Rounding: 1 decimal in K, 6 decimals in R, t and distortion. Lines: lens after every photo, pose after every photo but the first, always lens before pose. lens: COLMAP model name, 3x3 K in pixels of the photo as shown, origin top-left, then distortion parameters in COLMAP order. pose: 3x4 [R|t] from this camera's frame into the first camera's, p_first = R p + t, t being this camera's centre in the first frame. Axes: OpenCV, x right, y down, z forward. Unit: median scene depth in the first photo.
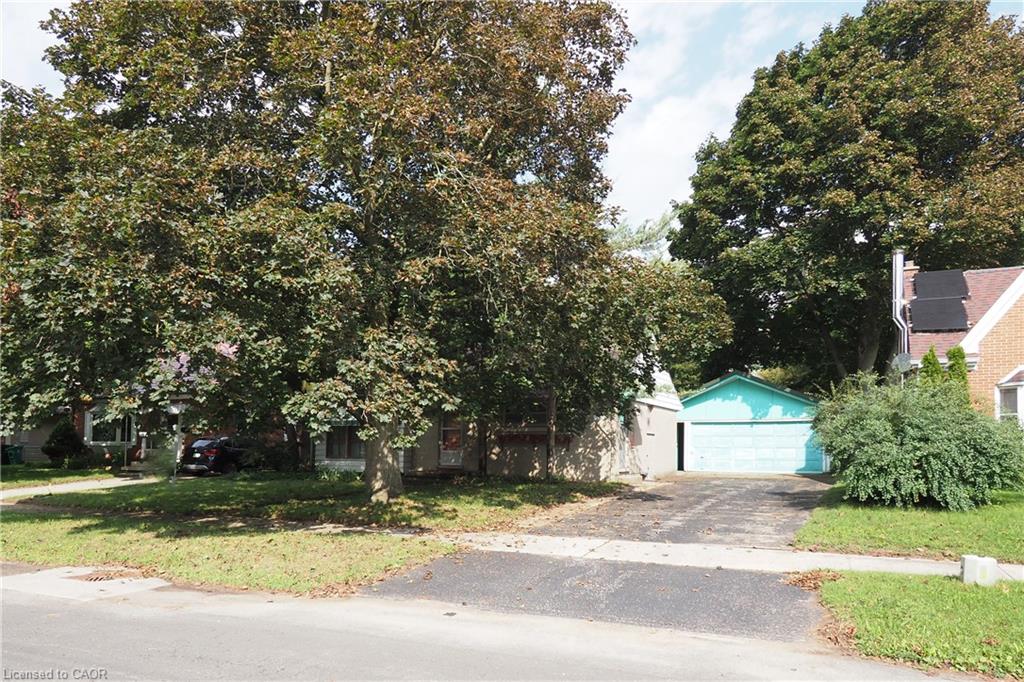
lens RADIAL K [[686.0, 0, 459.3], [0, 686.0, 344.1], [0, 0, 1]] dist [0.012930, -0.001120]
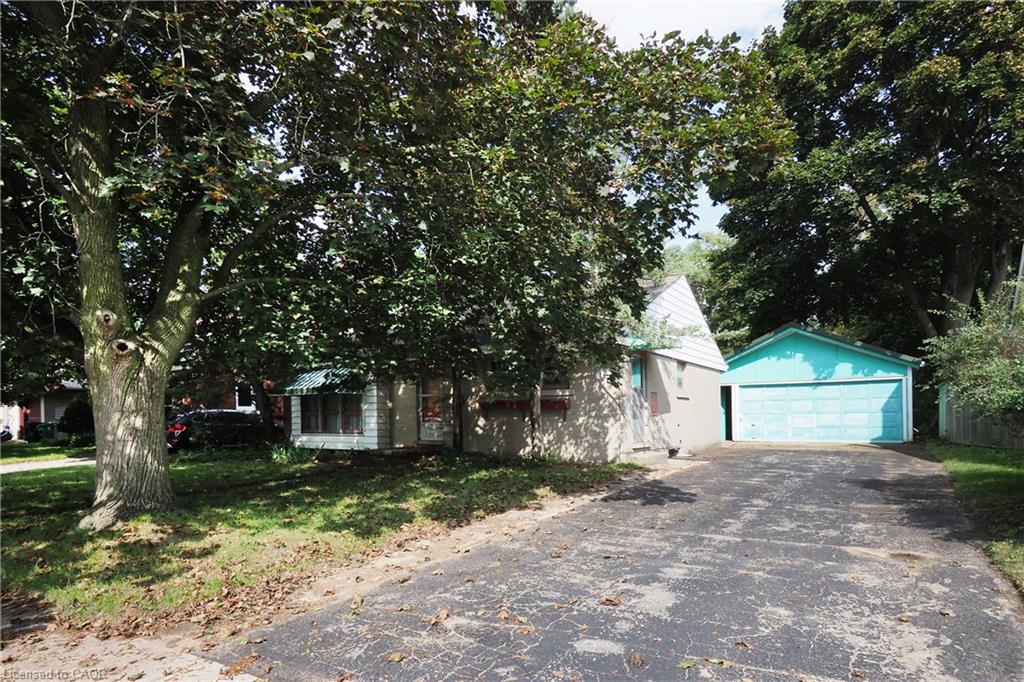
lens RADIAL K [[536.4, 0, 510.9], [0, 536.4, 346.0], [0, 0, 1]] dist [-0.001671, 0.001036]
pose [[0.995178, -0.028138, -0.093965, 0.193748], [0.029694, 0.999443, 0.015200, 0.075893], [0.093485, -0.017917, 0.995459, 0.502979]]
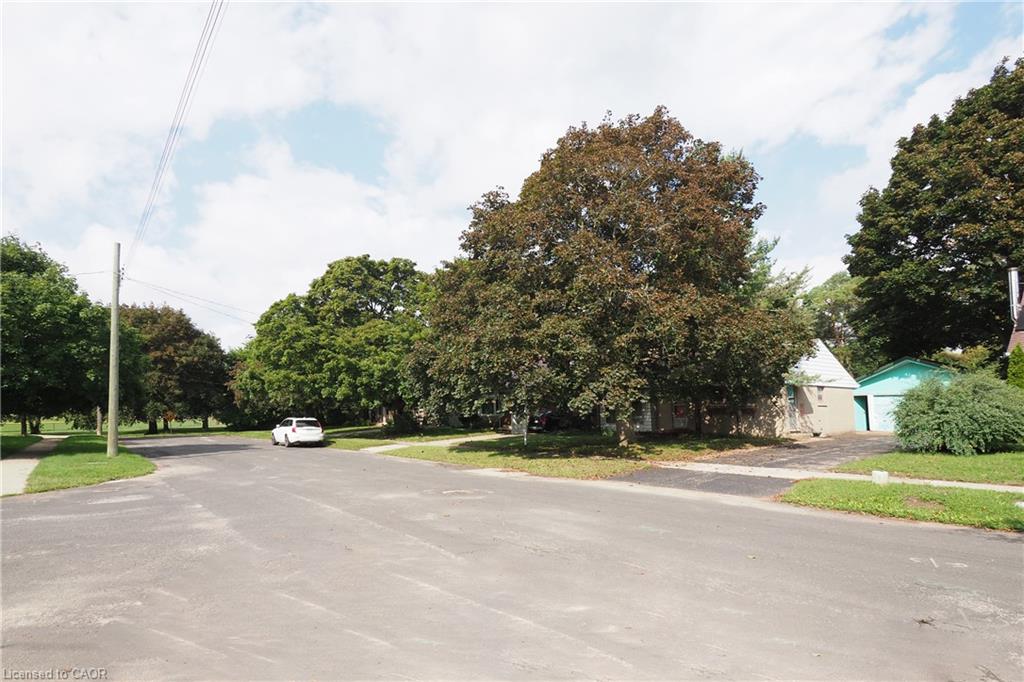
lens RADIAL K [[520.7, 0, 508.1], [0, 520.7, 346.3], [0, 0, 1]] dist [0.021055, -0.000047]
pose [[0.915231, -0.064623, -0.397714, 0.162349], [0.073906, 0.997233, 0.008038, -0.078379], [0.396094, -0.036750, 0.917474, -0.418822]]
